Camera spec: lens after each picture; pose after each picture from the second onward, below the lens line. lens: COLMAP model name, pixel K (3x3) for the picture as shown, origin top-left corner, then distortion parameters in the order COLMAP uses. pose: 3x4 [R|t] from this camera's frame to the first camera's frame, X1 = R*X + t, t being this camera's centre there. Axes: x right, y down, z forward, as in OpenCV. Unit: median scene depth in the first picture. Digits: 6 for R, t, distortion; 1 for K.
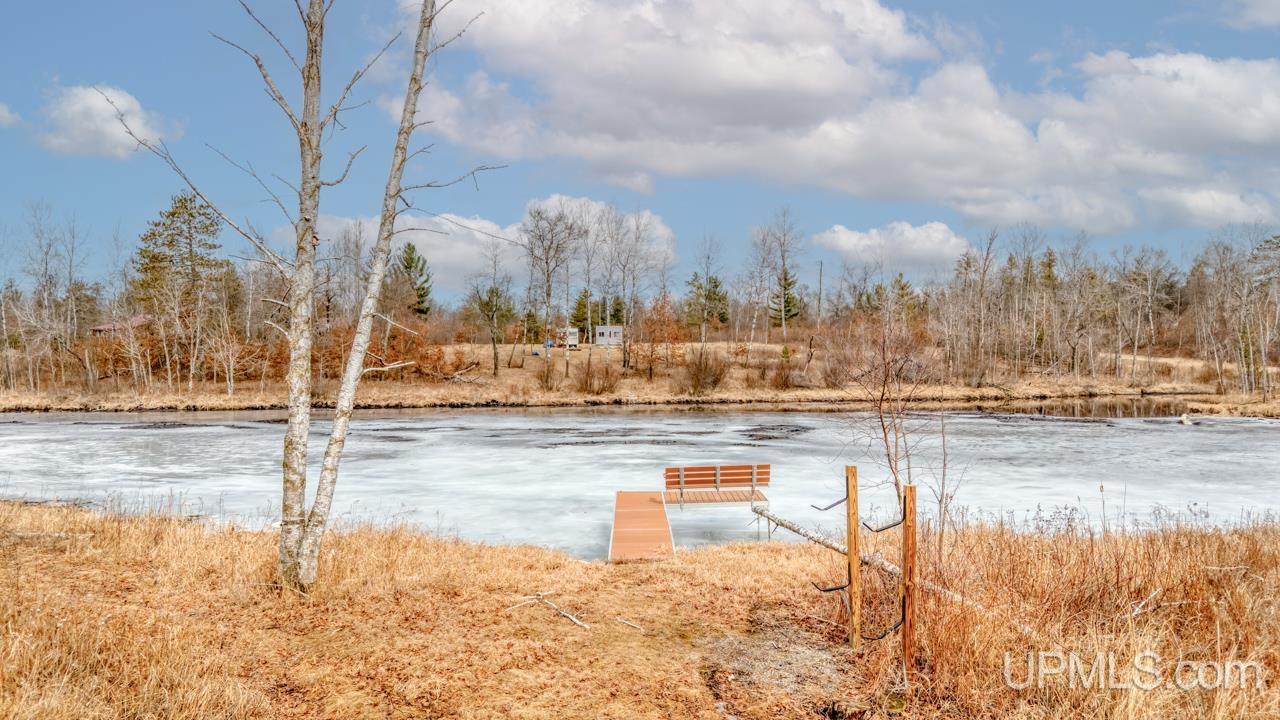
lens RADIAL K [[934.8, 0, 640.0], [0, 934.8, 360.0], [0, 0, 1]] dist [0.064867, -0.000059]
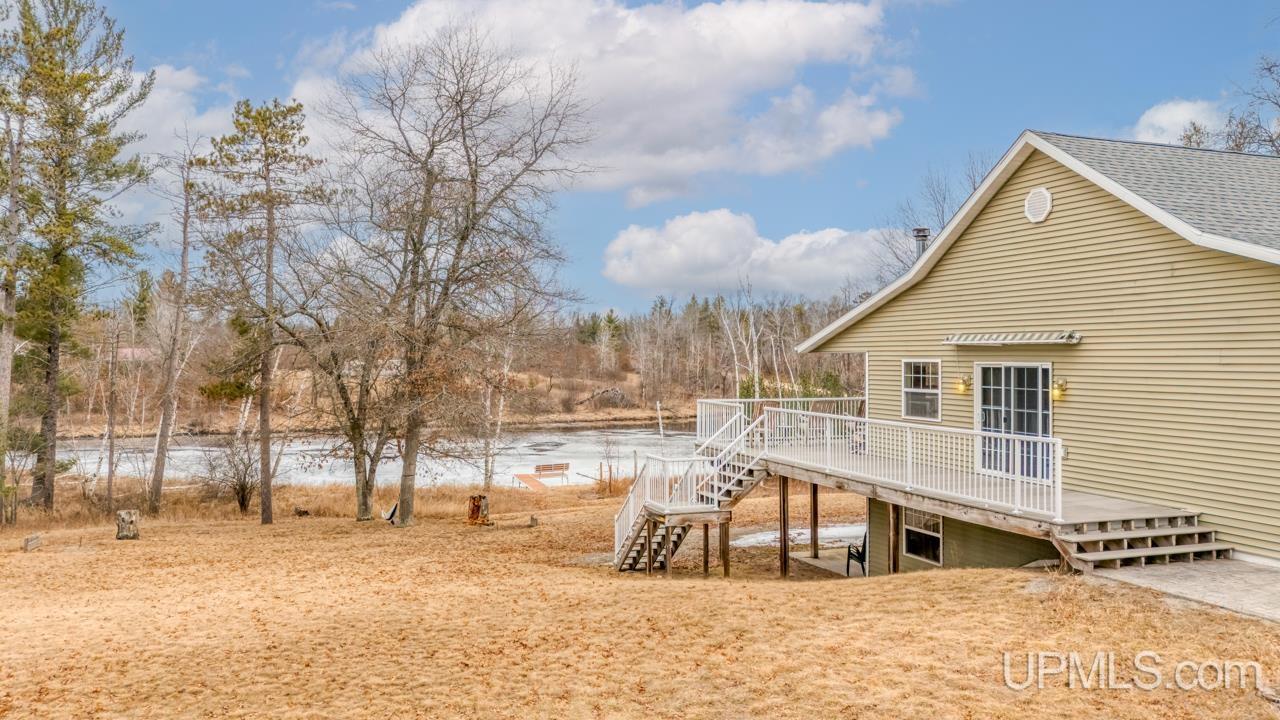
lens RADIAL K [[934.8, 0, 640.0], [0, 934.8, 360.0], [0, 0, 1]] dist [0.064867, -0.000059]
pose [[0.954770, 0.006442, 0.297277, -0.137191], [-0.006304, 0.999979, -0.001421, -0.055786], [-0.297280, -0.000518, 0.954790, -0.496304]]
